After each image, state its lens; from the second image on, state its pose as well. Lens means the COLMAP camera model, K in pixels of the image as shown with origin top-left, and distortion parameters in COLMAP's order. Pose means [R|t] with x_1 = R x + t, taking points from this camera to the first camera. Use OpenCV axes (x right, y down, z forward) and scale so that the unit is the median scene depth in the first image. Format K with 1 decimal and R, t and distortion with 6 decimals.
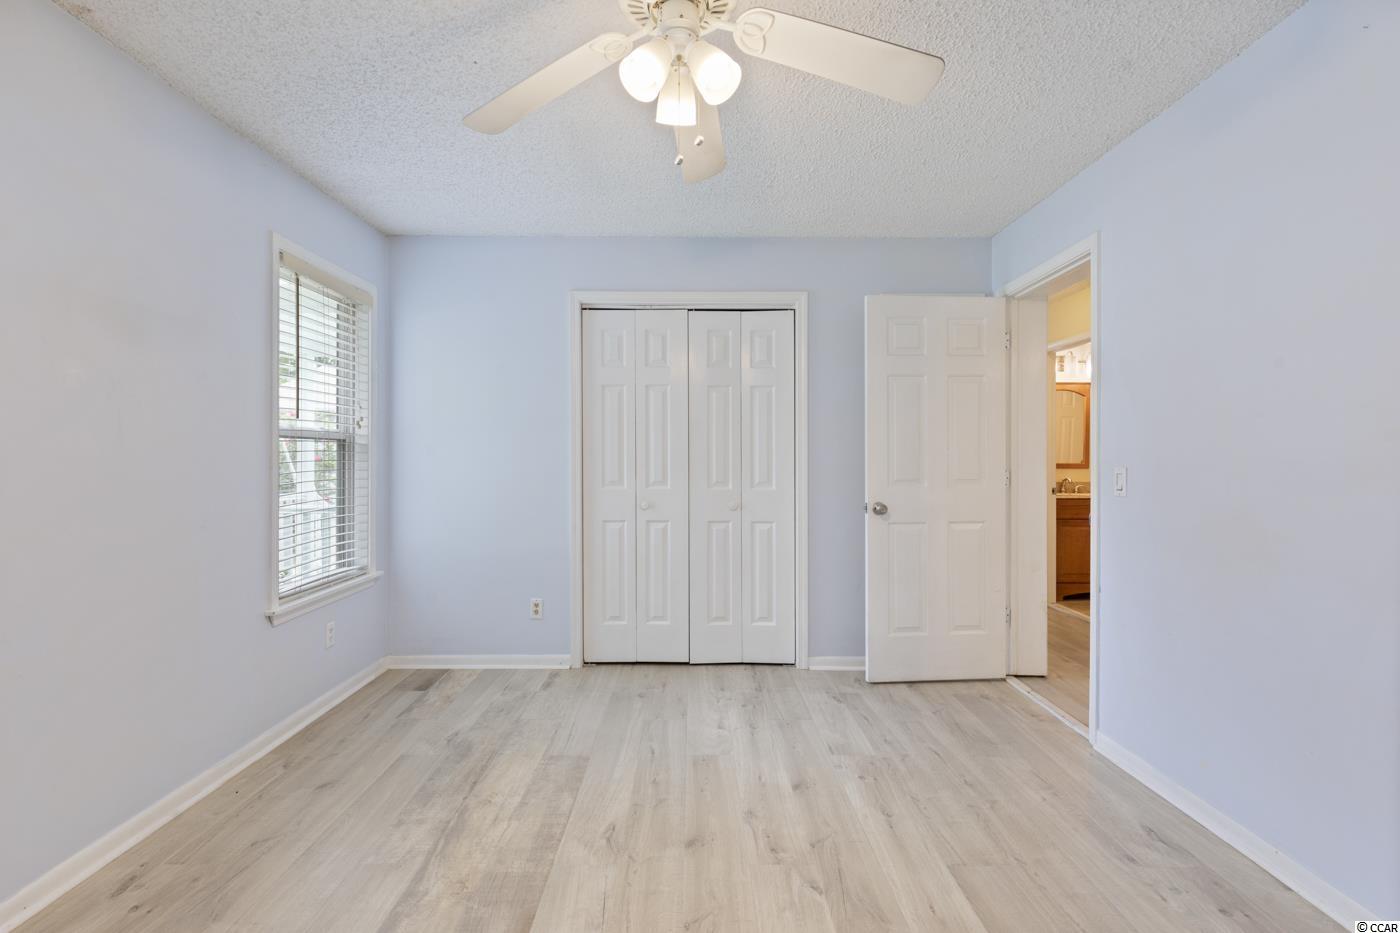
lens RADIAL K [[636.6, 0, 692.8], [0, 636.6, 458.7], [0, 0, 1]] dist [0.011671, -0.003573]
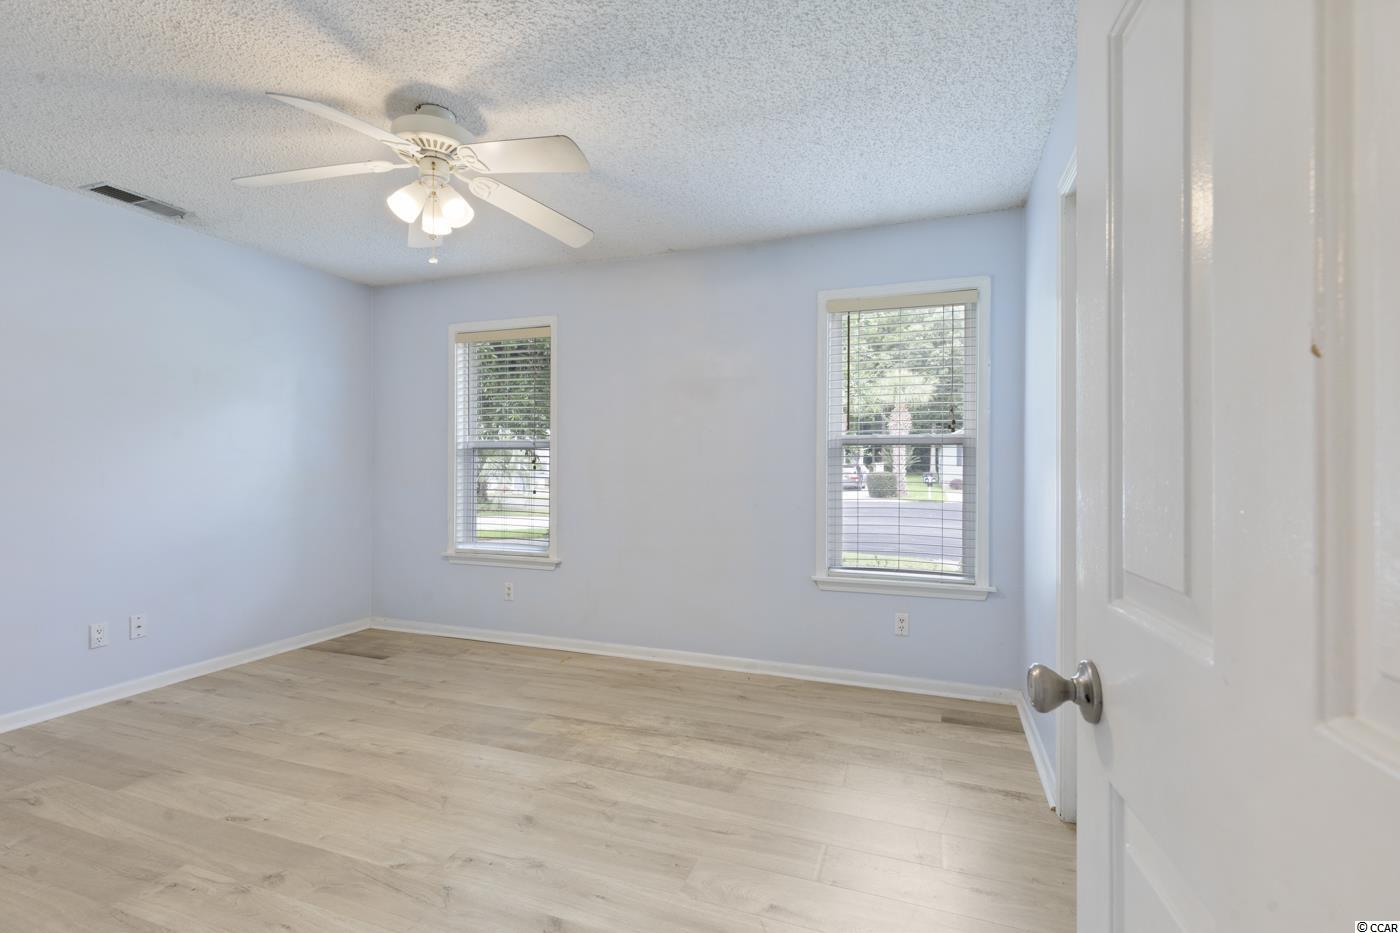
lens RADIAL K [[636.6, 0, 692.2], [0, 636.6, 466.5], [0, 0, 1]] dist [0.011671, -0.003573]
pose [[-0.335604, 0.005168, -0.941989, 0.792992], [-0.006367, 0.999950, 0.007755, -0.004228], [0.941982, 0.008600, -0.335554, 1.394569]]
